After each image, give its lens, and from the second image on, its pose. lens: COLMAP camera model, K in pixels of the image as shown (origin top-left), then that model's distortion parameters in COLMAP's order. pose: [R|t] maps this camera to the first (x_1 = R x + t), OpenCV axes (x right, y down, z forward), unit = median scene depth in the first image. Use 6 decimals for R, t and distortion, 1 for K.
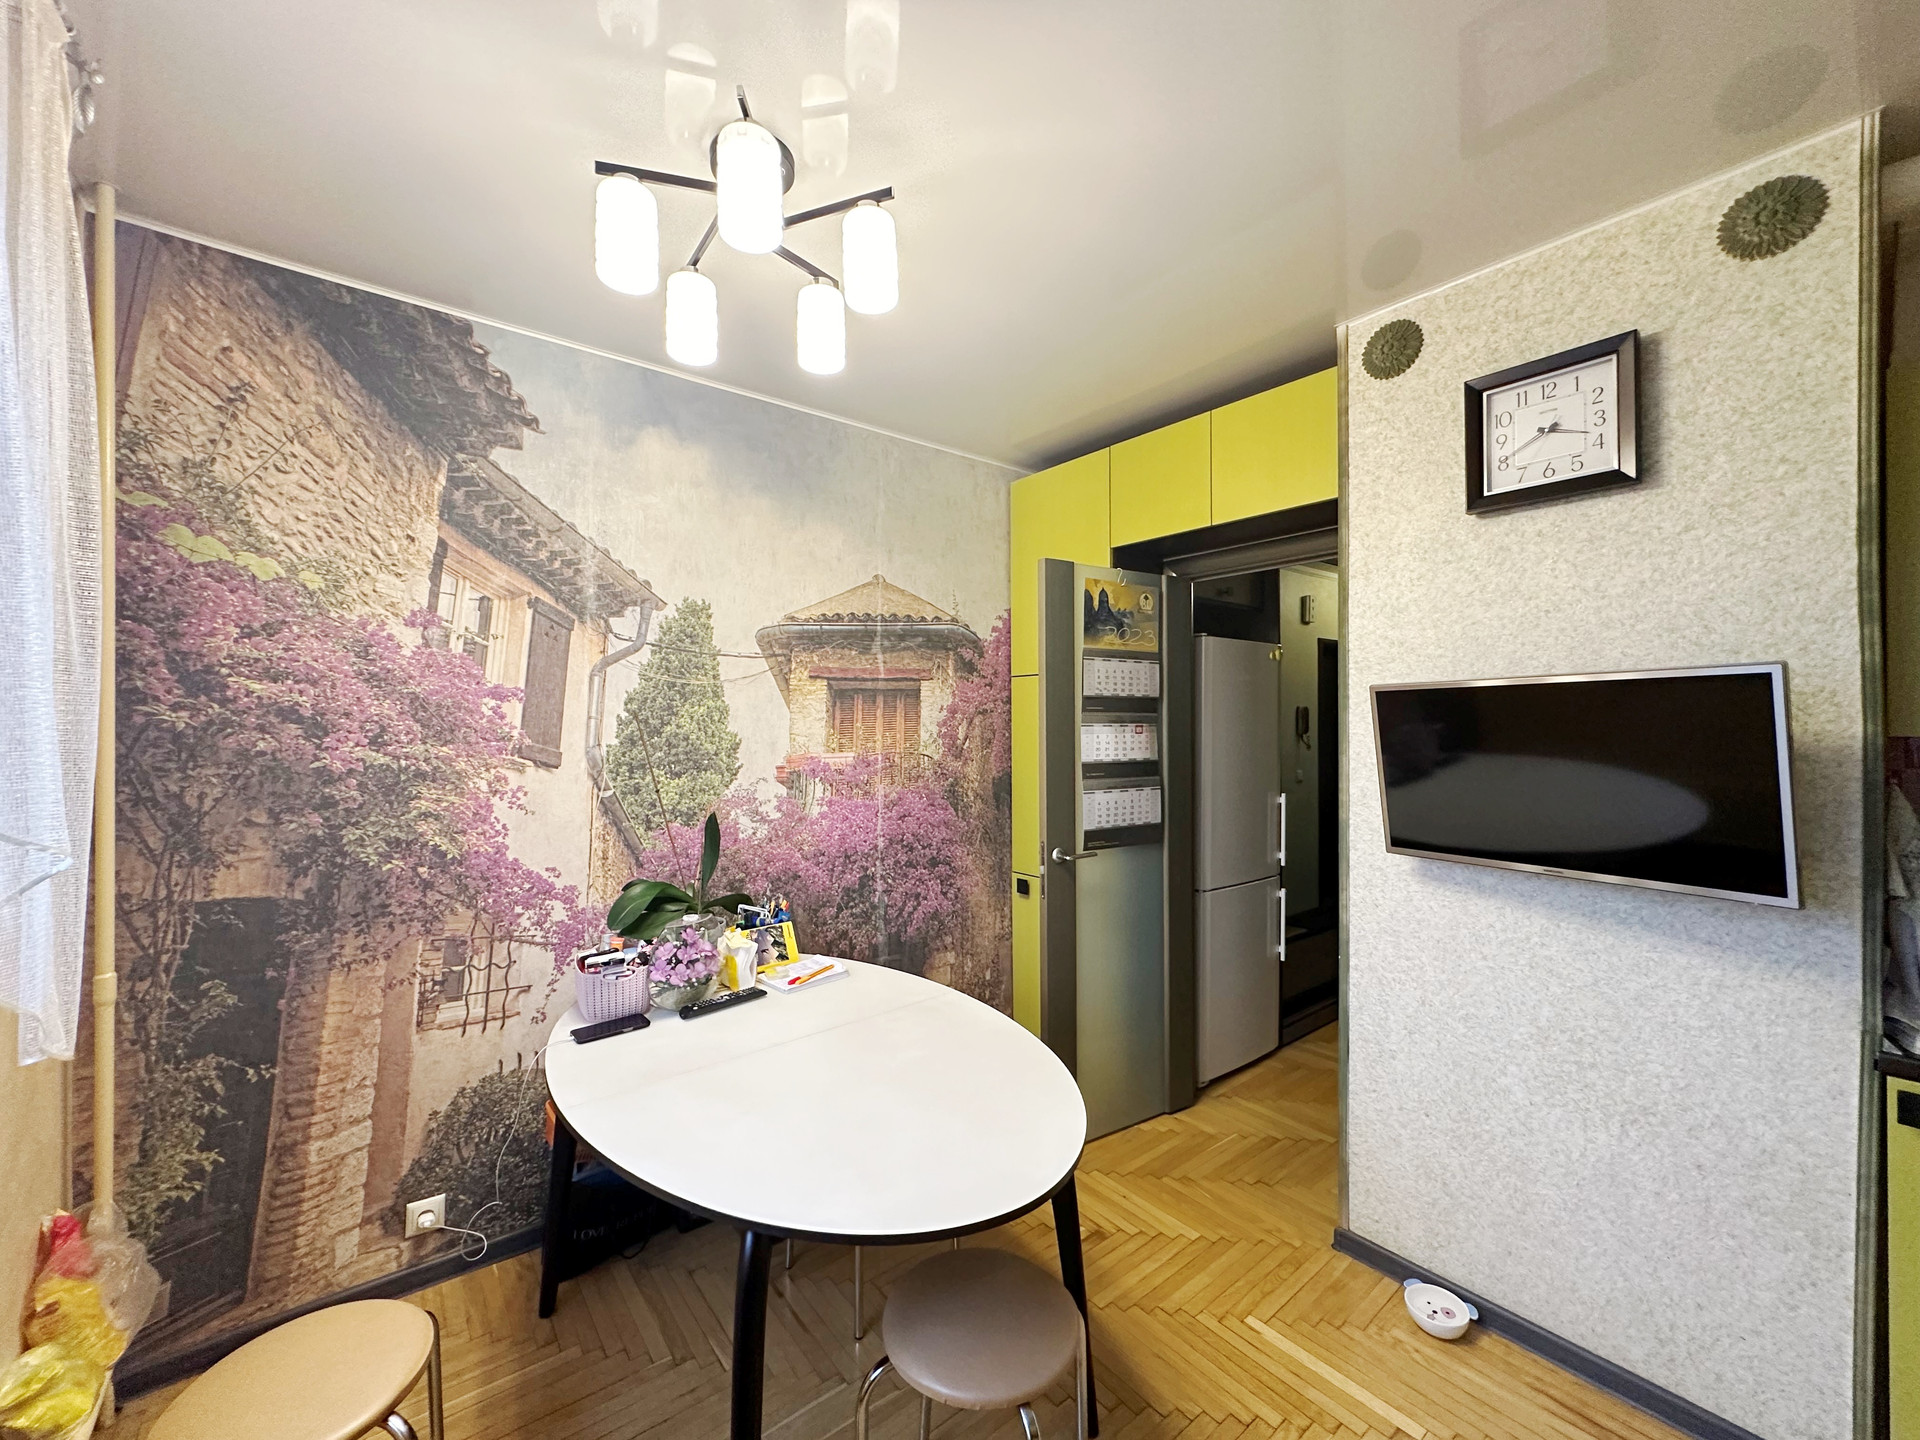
lens RADIAL K [[766.1, 0, 956.8], [0, 766.1, 721.8], [0, 0, 1]] dist [-0.000788, 0.000199]
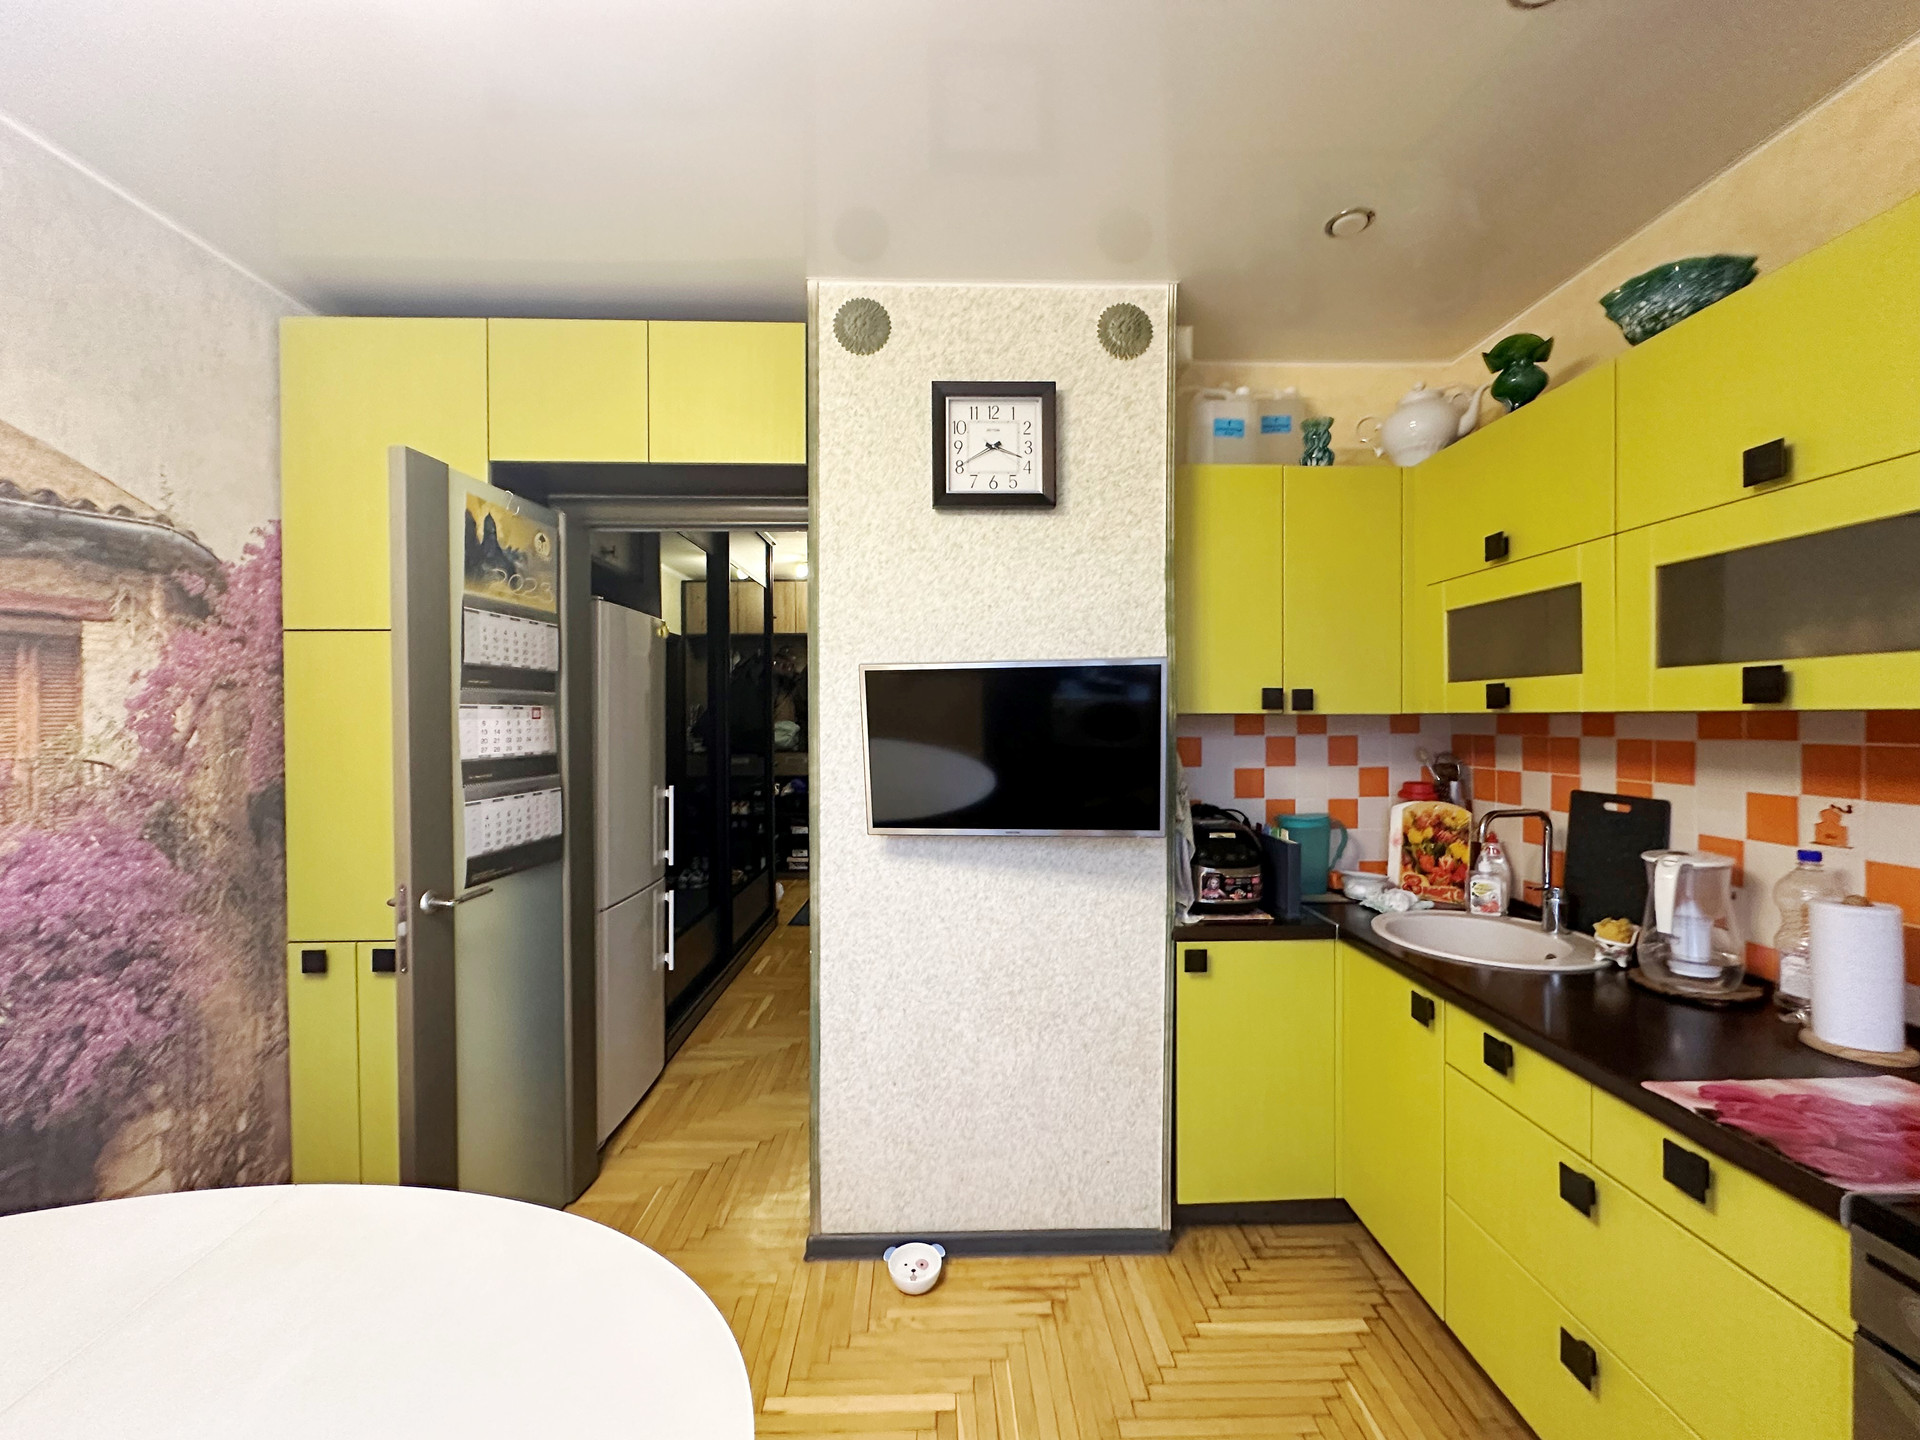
lens RADIAL K [[766.1, 0, 956.8], [0, 766.1, 721.8], [0, 0, 1]] dist [-0.000788, 0.000199]
pose [[0.607741, -0.007798, 0.794097, -0.113282], [0.000126, 0.999953, 0.009723, 0.011681], [-0.794135, -0.005809, 0.607714, 0.231702]]
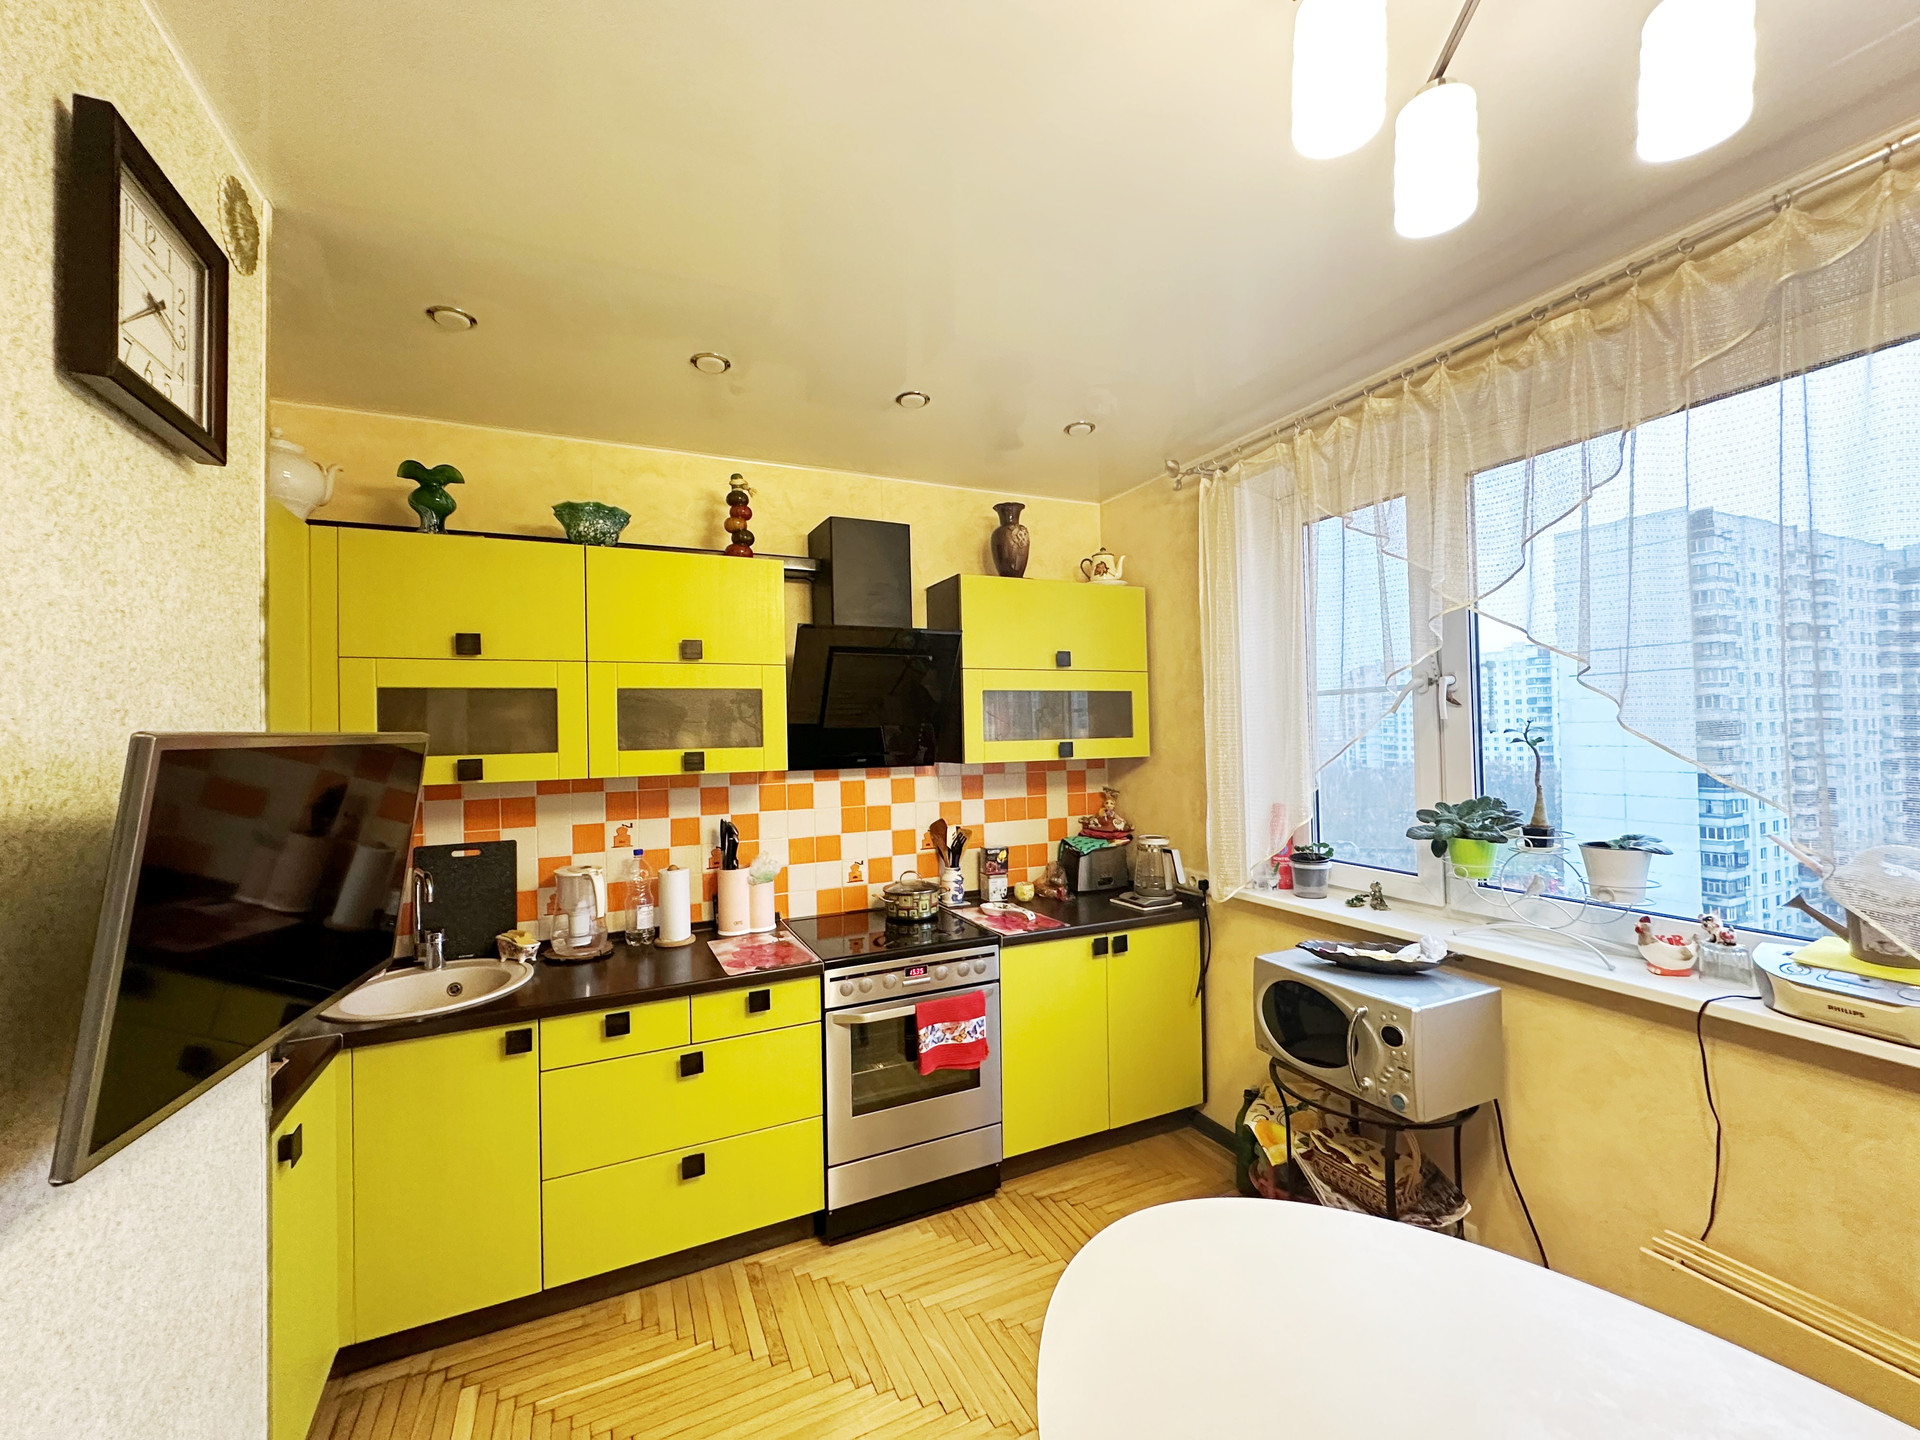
lens RADIAL K [[766.1, 0, 956.8], [0, 766.1, 721.8], [0, 0, 1]] dist [-0.000788, 0.000199]
pose [[-0.972483, 0.027558, 0.231336, 0.039487], [0.023318, 0.999507, -0.021042, -0.027588], [-0.231802, -0.015069, -0.972646, 0.958246]]
